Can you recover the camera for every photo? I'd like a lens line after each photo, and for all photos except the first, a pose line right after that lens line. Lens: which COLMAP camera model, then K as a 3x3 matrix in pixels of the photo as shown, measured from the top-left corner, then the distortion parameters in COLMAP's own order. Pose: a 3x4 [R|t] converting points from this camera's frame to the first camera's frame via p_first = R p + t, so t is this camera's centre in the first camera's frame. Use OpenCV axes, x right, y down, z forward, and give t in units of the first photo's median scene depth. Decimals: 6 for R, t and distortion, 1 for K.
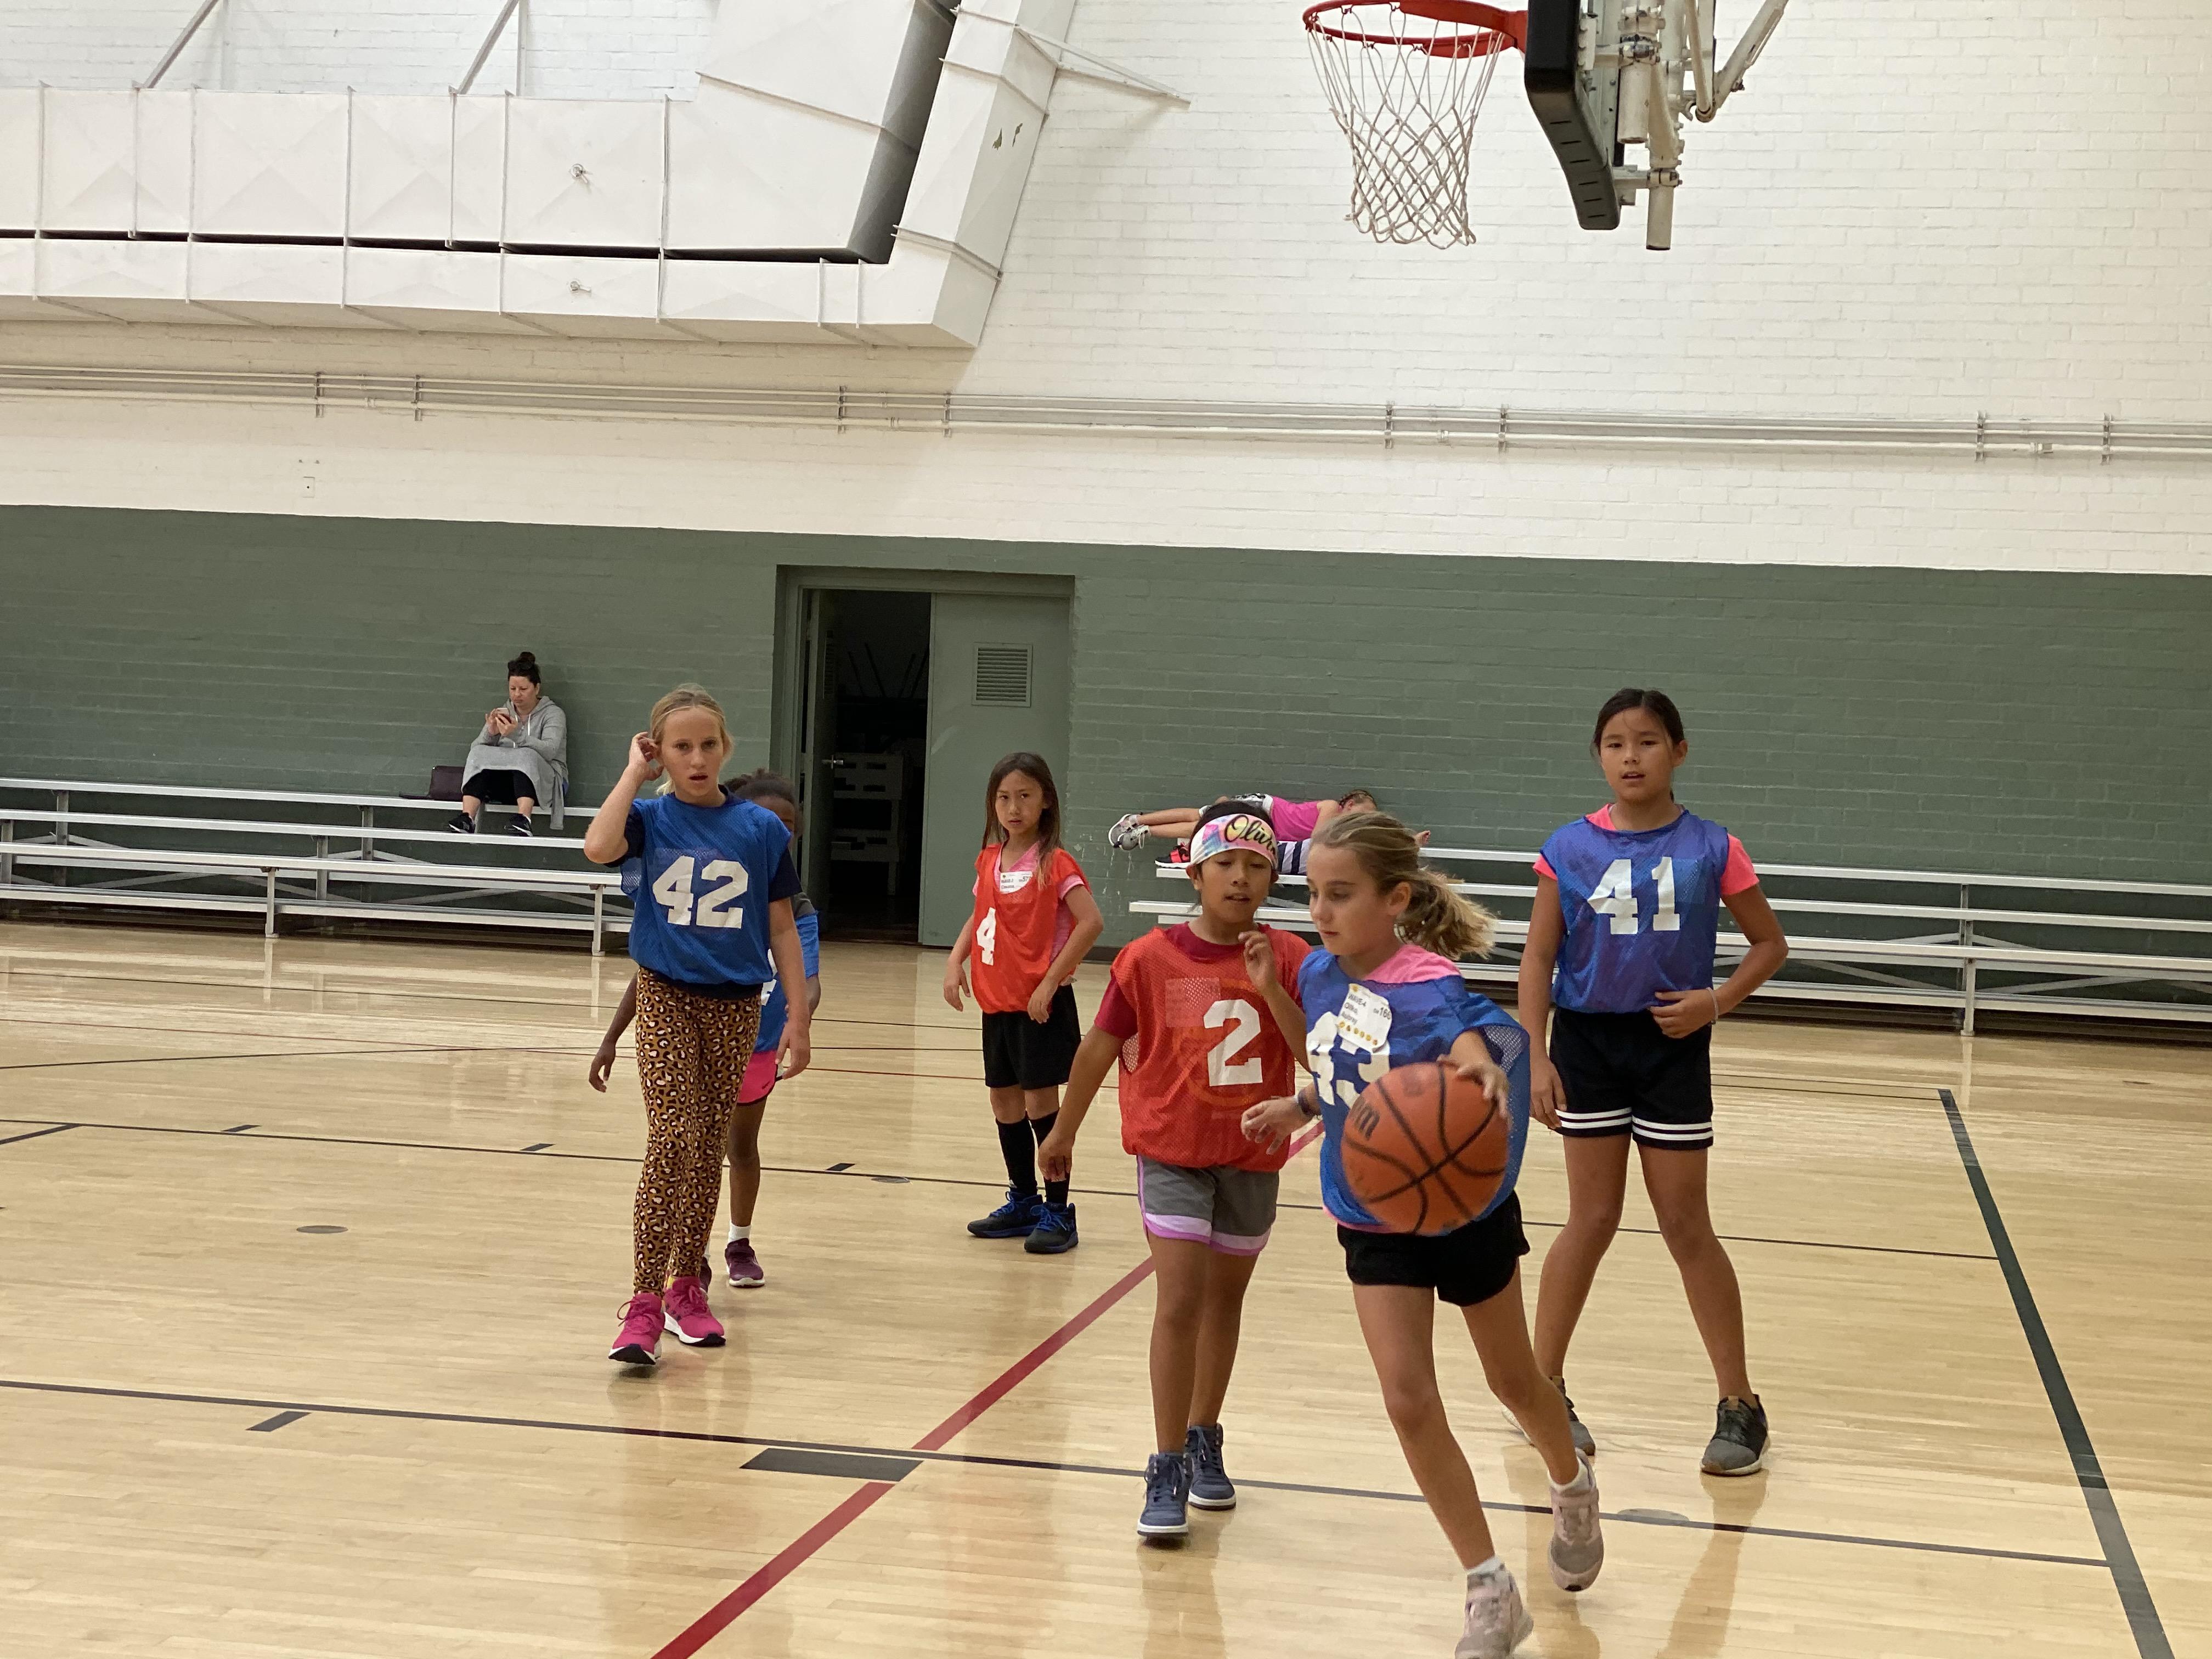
lens RADIAL K [[3349.0, 0, 1107.9], [0, 3349.0, 822.7], [0, 0, 1]] dist [0.146927, 0.000000]
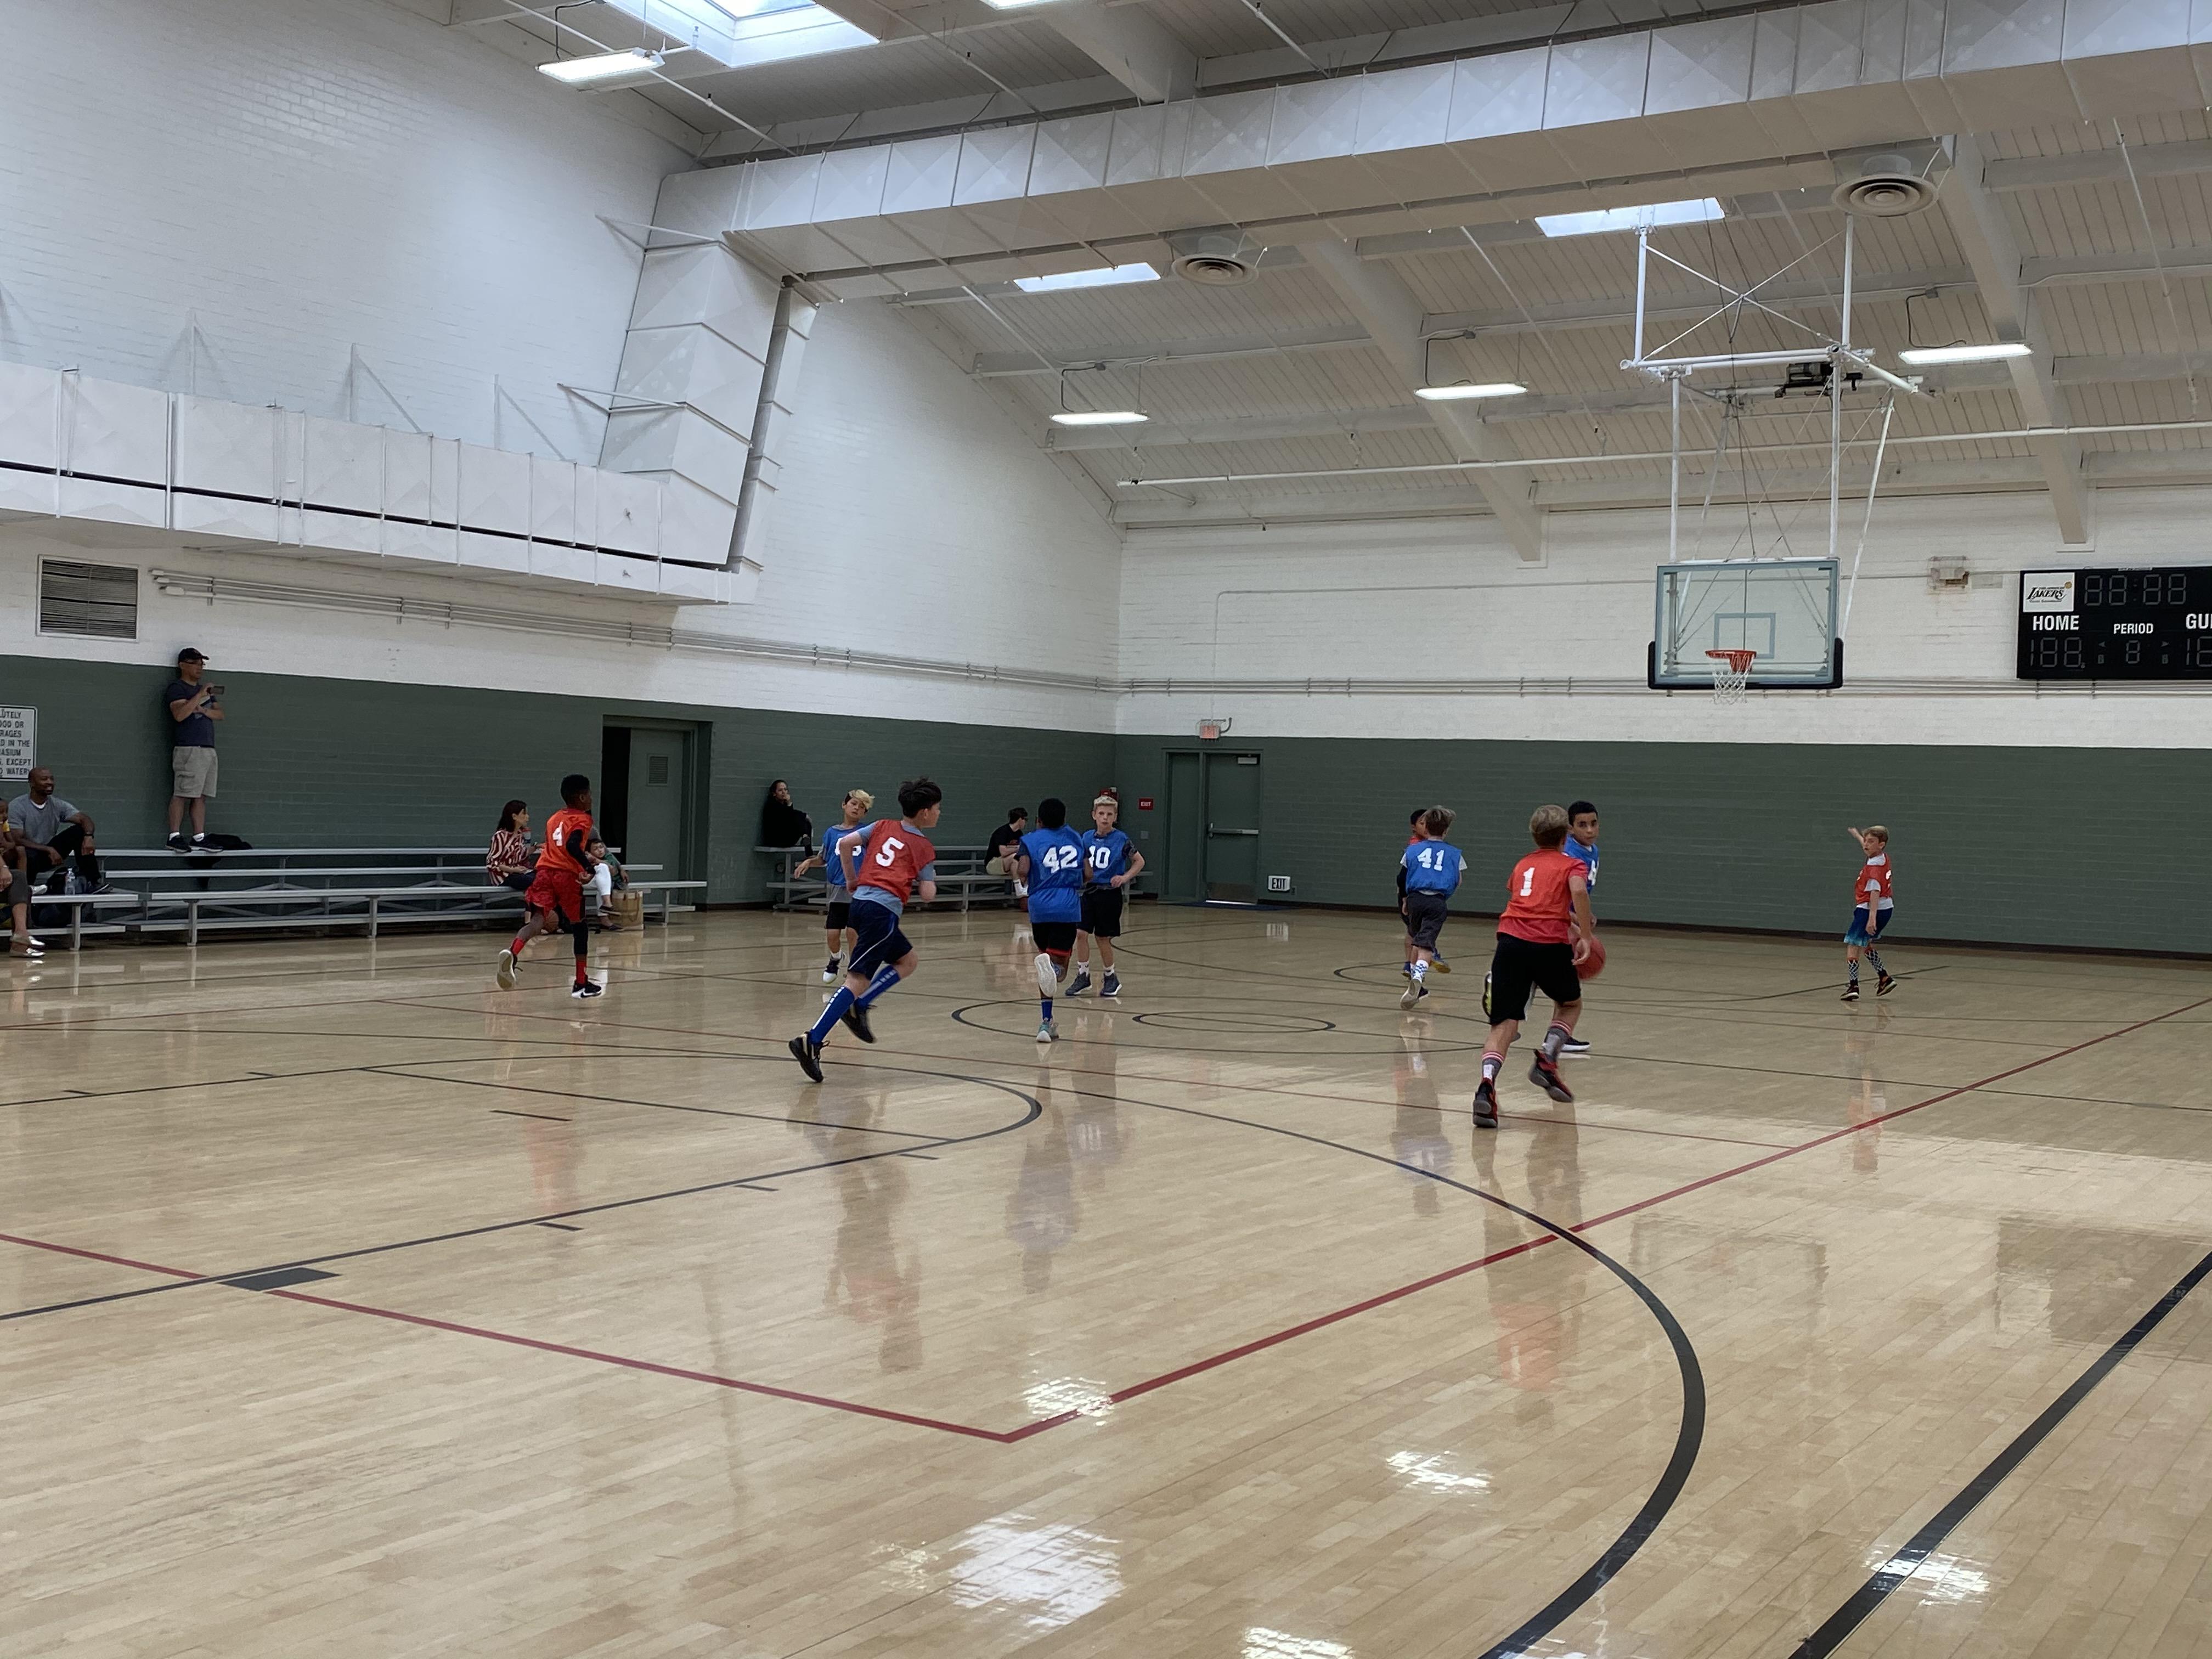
lens RADIAL K [[2402.1, 0, 1123.6], [0, 2402.1, 847.0], [0, 0, 1]] dist [0.016525, 0.000000]
pose [[0.368020, -0.049714, 0.928488, -1.234414], [0.018192, 0.998763, 0.046266, -0.059537], [-0.929640, -0.000136, 0.368469, 0.230707]]
